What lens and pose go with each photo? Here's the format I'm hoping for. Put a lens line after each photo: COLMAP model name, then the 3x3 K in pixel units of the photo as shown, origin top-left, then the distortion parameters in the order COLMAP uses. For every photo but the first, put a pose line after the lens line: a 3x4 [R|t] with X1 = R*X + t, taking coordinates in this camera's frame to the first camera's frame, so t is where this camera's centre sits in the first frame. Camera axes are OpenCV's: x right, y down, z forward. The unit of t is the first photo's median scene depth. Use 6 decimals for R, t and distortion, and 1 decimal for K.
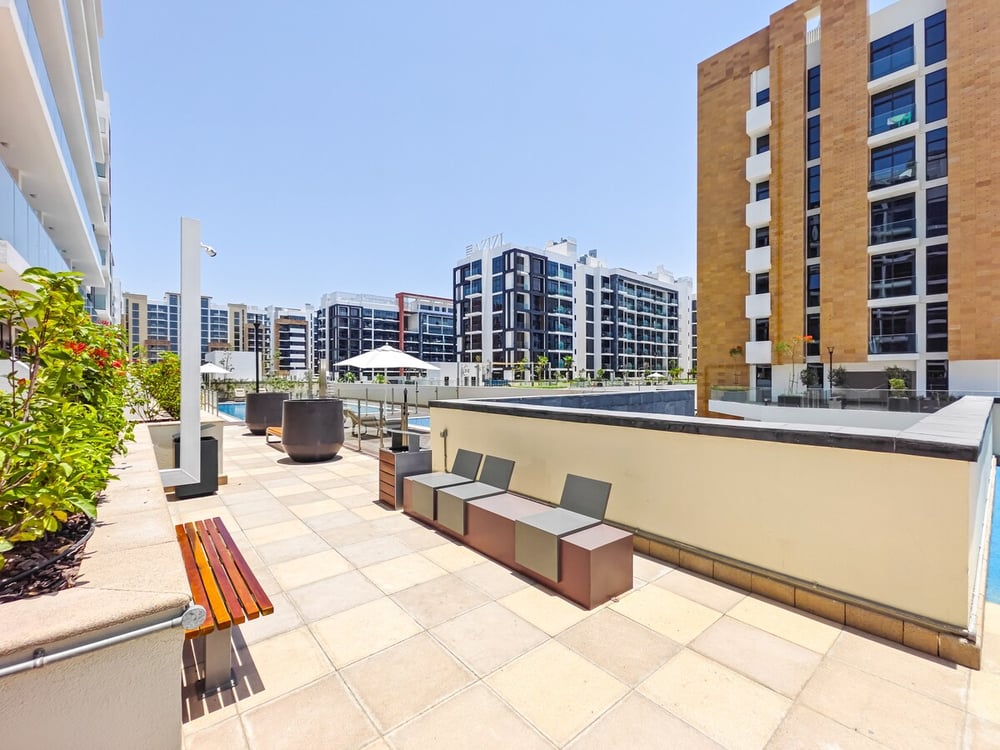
lens RADIAL K [[422.5, 0, 497.8], [0, 422.5, 375.3], [0, 0, 1]] dist [-0.003260, -0.000894]
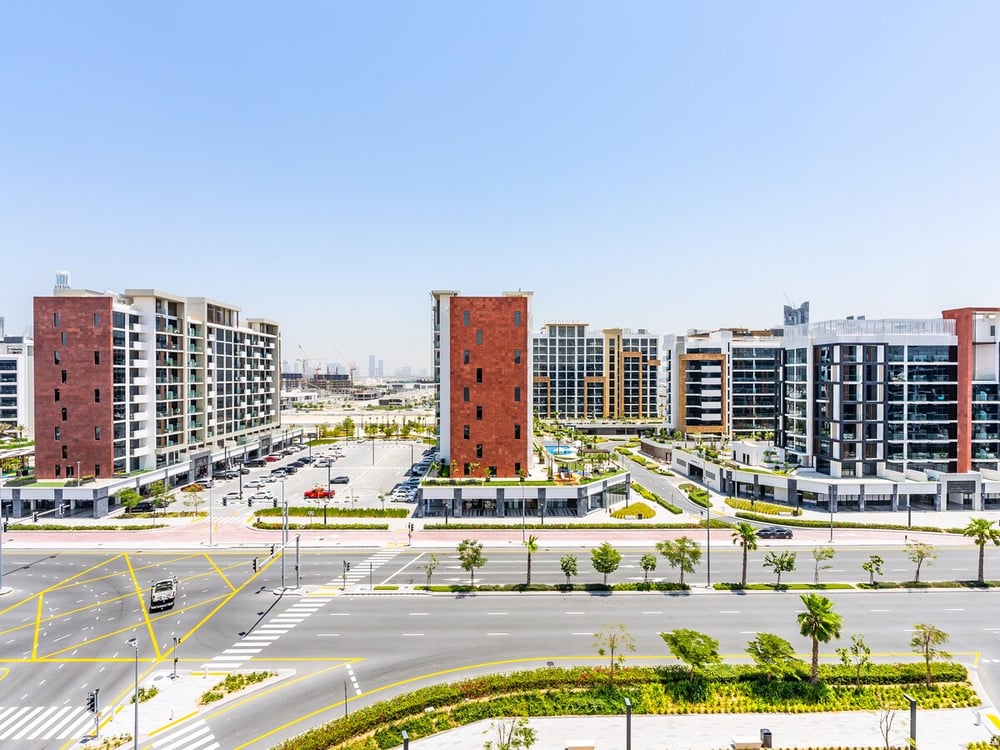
lens RADIAL K [[466.2, 0, 495.6], [0, 466.2, 376.3], [0, 0, 1]] dist [0.001853, -0.002409]
pose [[0.773763, -0.000292, -0.633475, -0.259848], [0.000532, 1.000000, 0.000189, -0.094081], [0.633475, -0.000483, 0.773763, 0.162569]]
